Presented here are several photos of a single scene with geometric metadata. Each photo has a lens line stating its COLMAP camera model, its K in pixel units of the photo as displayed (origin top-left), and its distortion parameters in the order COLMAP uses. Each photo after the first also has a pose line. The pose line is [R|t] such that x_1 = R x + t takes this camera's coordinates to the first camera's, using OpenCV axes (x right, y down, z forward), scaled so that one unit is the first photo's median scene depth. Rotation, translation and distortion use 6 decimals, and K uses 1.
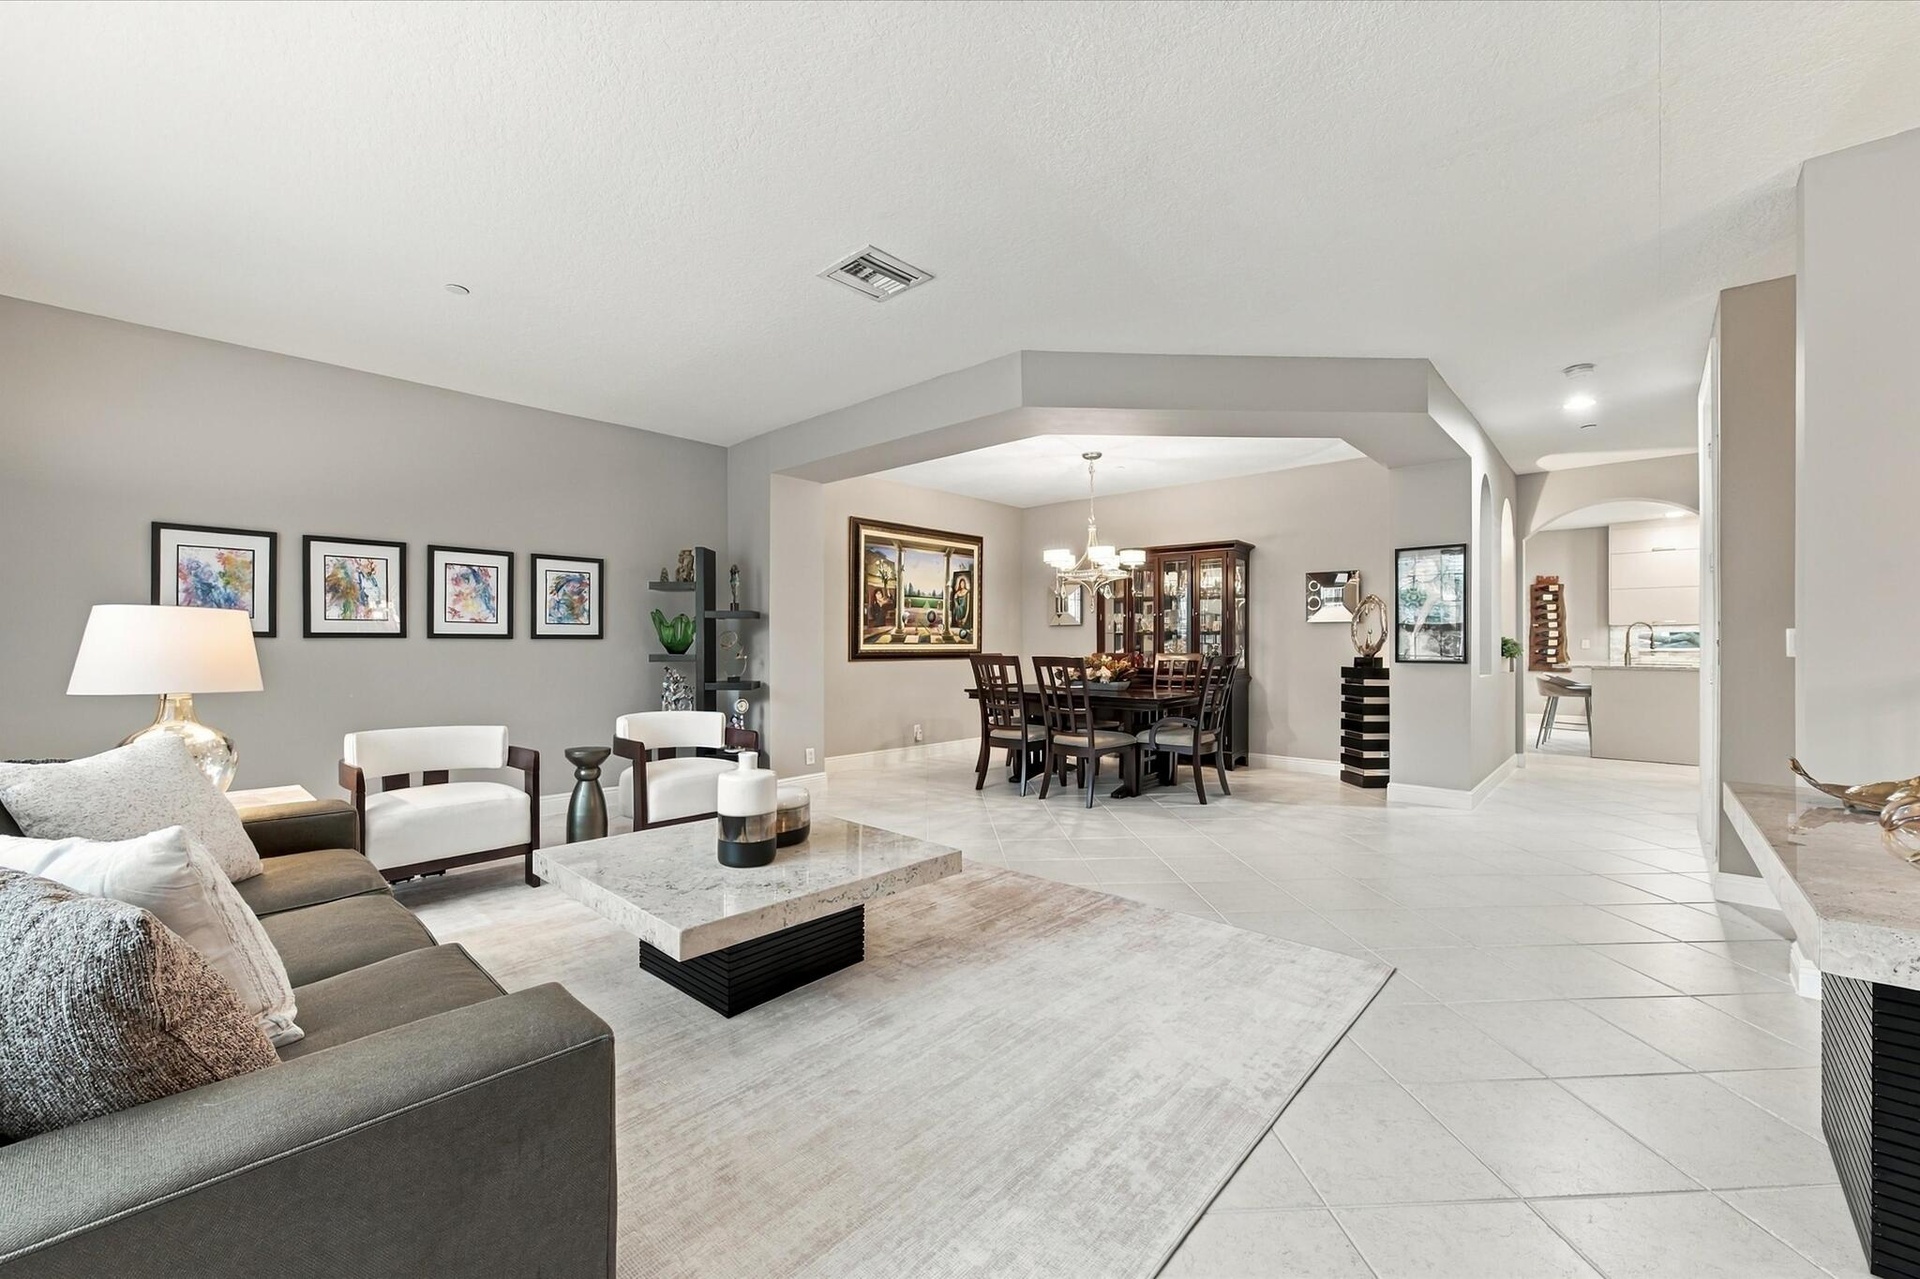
lens RADIAL K [[752.0, 0, 943.0], [0, 752.0, 638.2], [0, 0, 1]] dist [-0.001843, -0.000089]
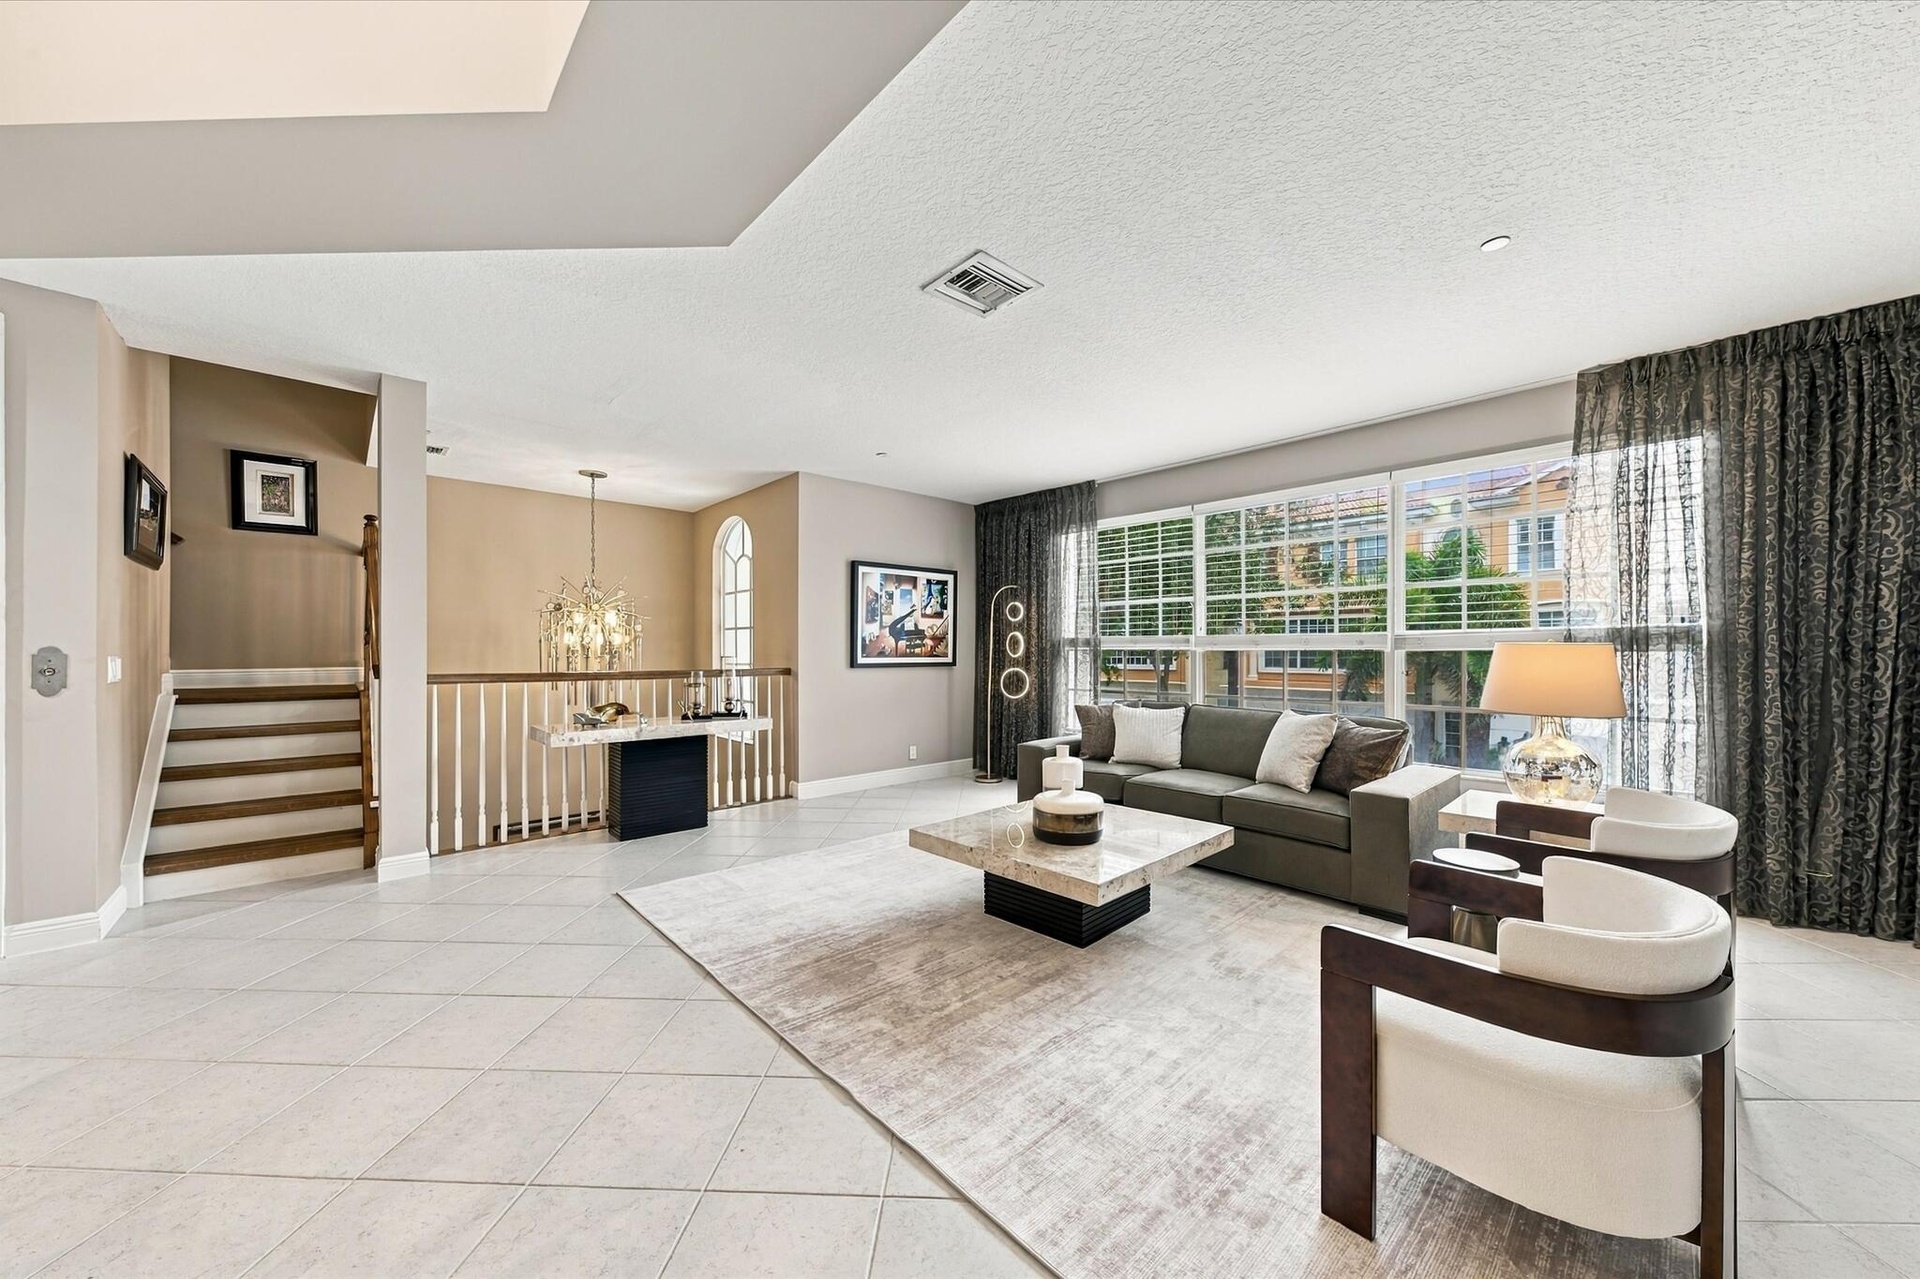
lens RADIAL K [[688.0, 0, 963.6], [0, 688.0, 646.3], [0, 0, 1]] dist [-0.002485, 0.000611]
pose [[-0.998352, -0.001255, 0.057368, -0.085681], [-0.001956, 0.999924, -0.012171, -0.013268], [-0.057349, -0.012263, -0.998279, 1.368996]]
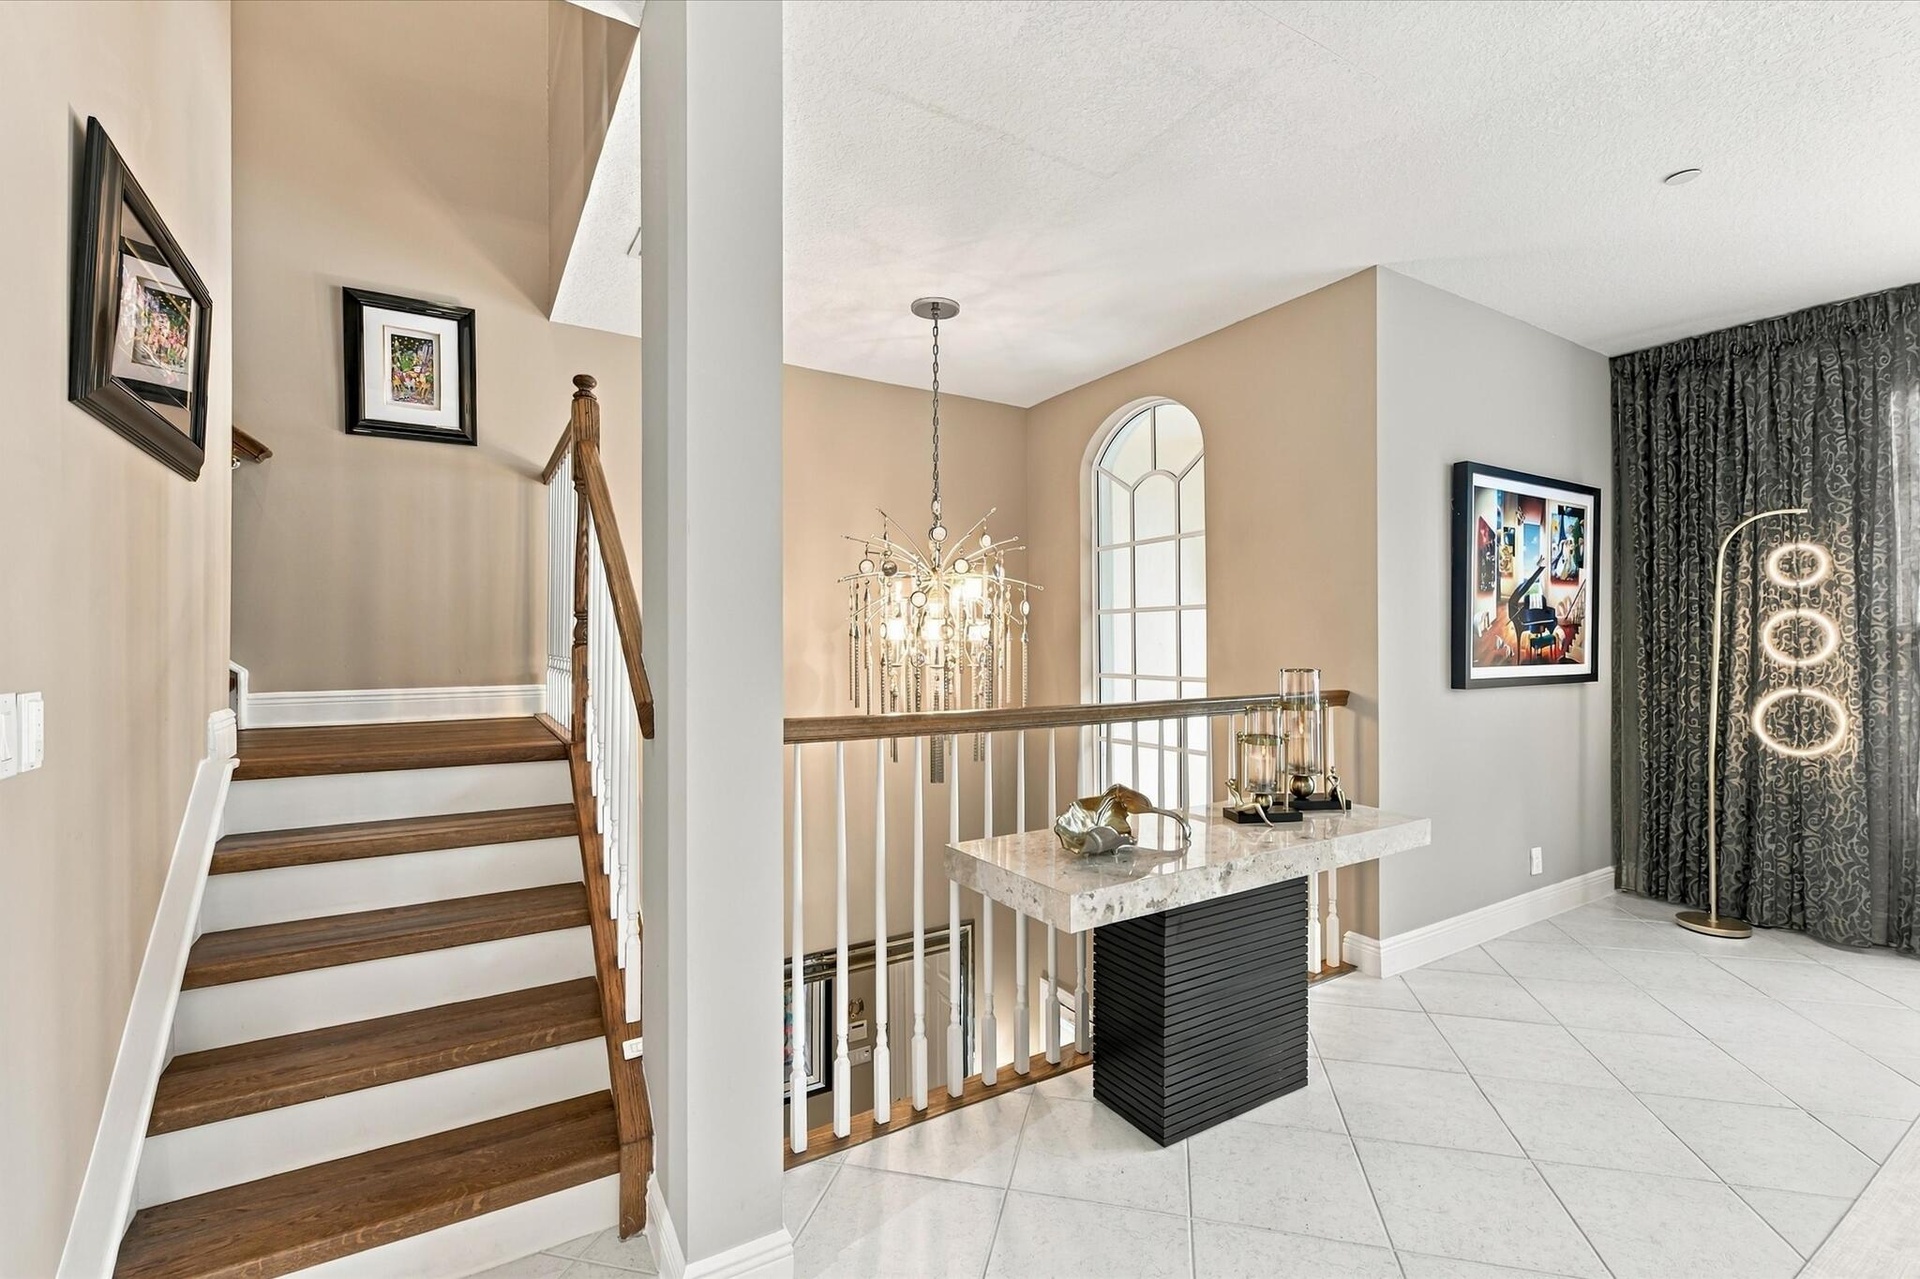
lens RADIAL K [[838.8, 0, 955.6], [0, 838.8, 634.4], [0, 0, 1]] dist [0.001128, 0.000757]
pose [[-0.967025, 0.002337, 0.254672, 0.464865], [-0.001927, 0.999862, -0.016492, -0.024598], [-0.254675, -0.016439, -0.966887, 0.894113]]
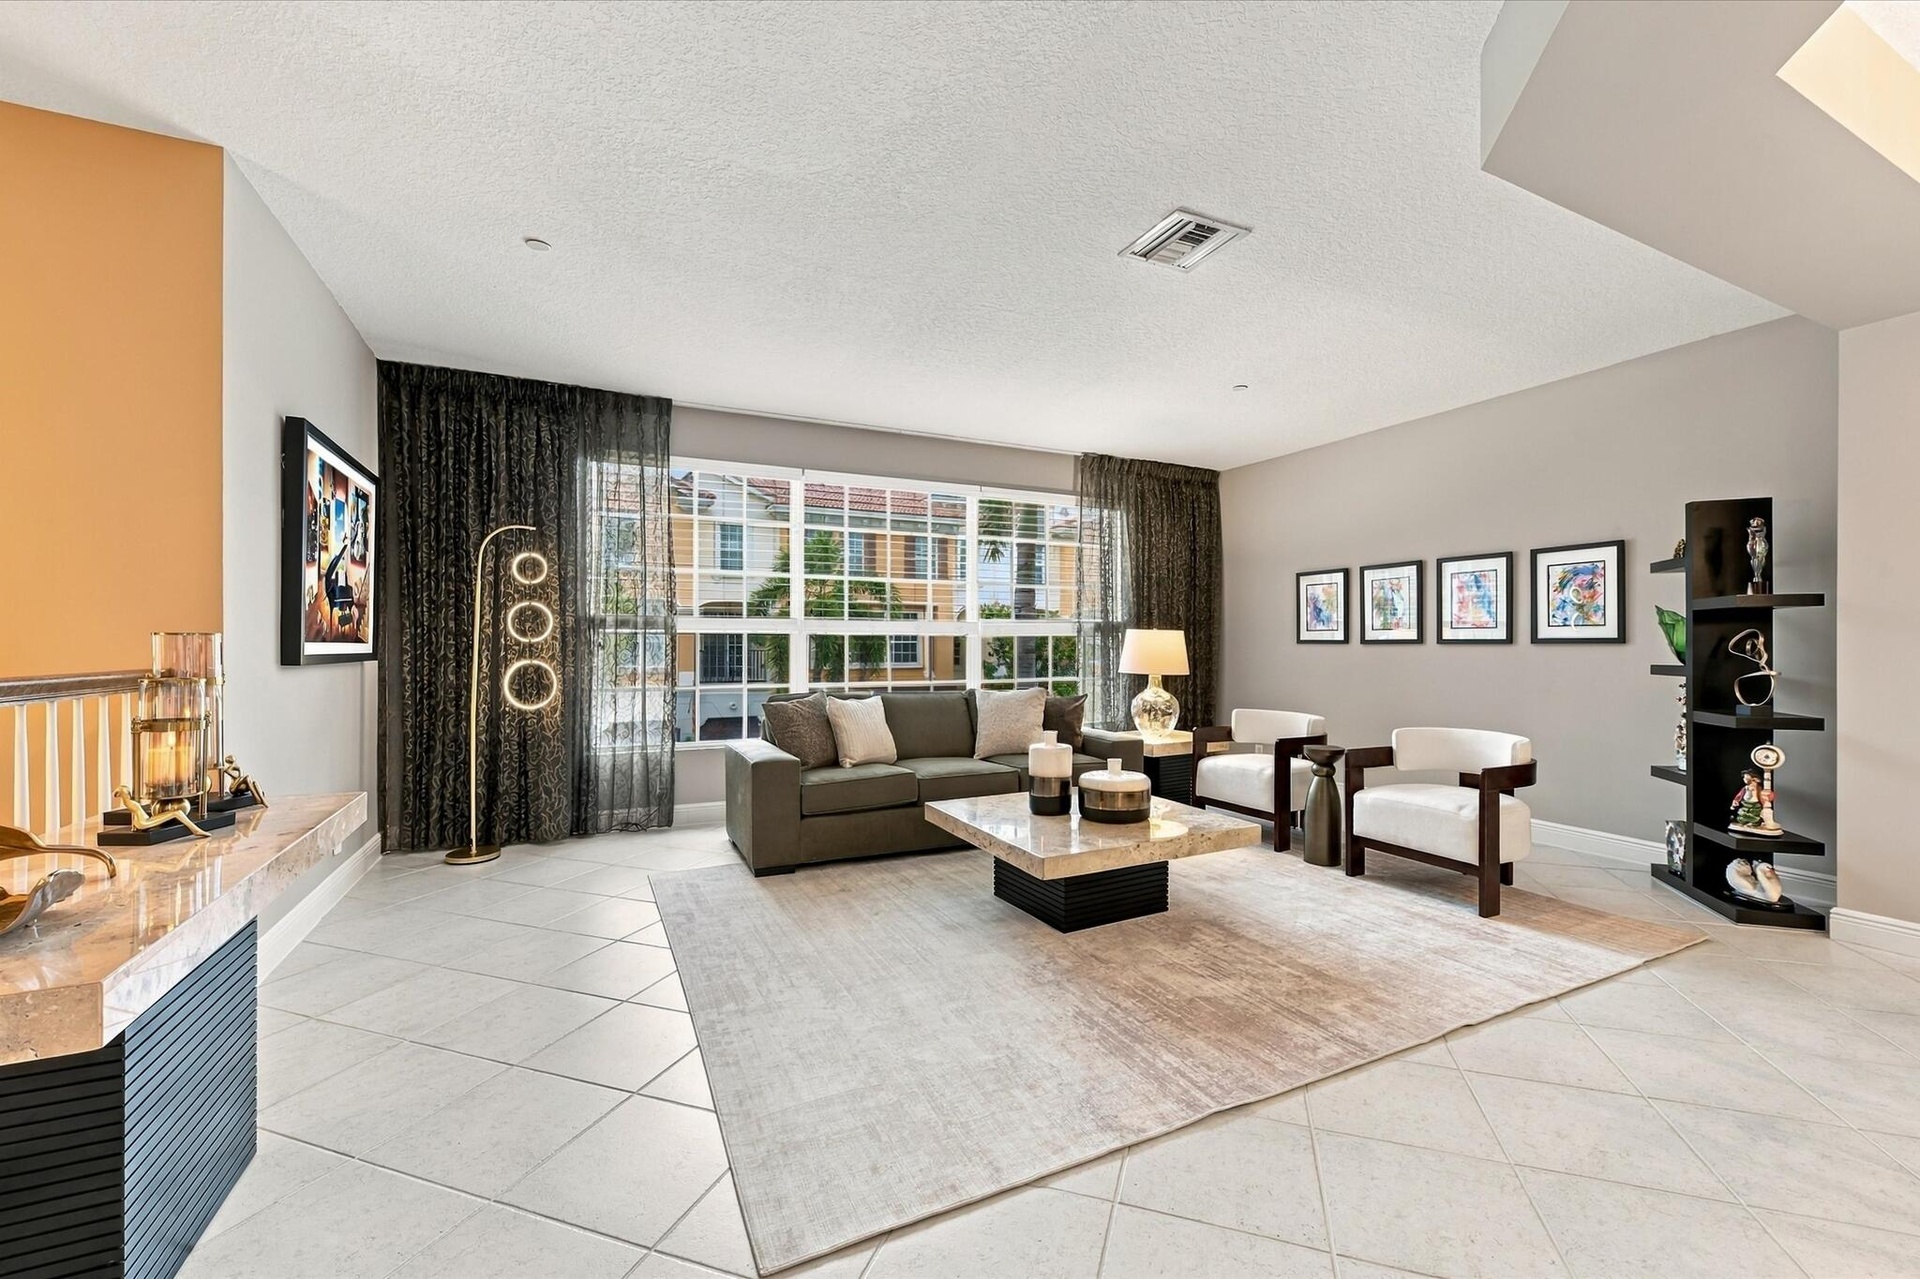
lens RADIAL K [[773.9, 0, 987.1], [0, 773.9, 644.2], [0, 0, 1]] dist [-0.003072, 0.000090]
pose [[-0.328960, -0.003077, -0.944339, 0.633956], [0.007814, 0.999952, -0.005980, 0.002422], [0.944311, -0.009346, -0.328920, 0.792126]]
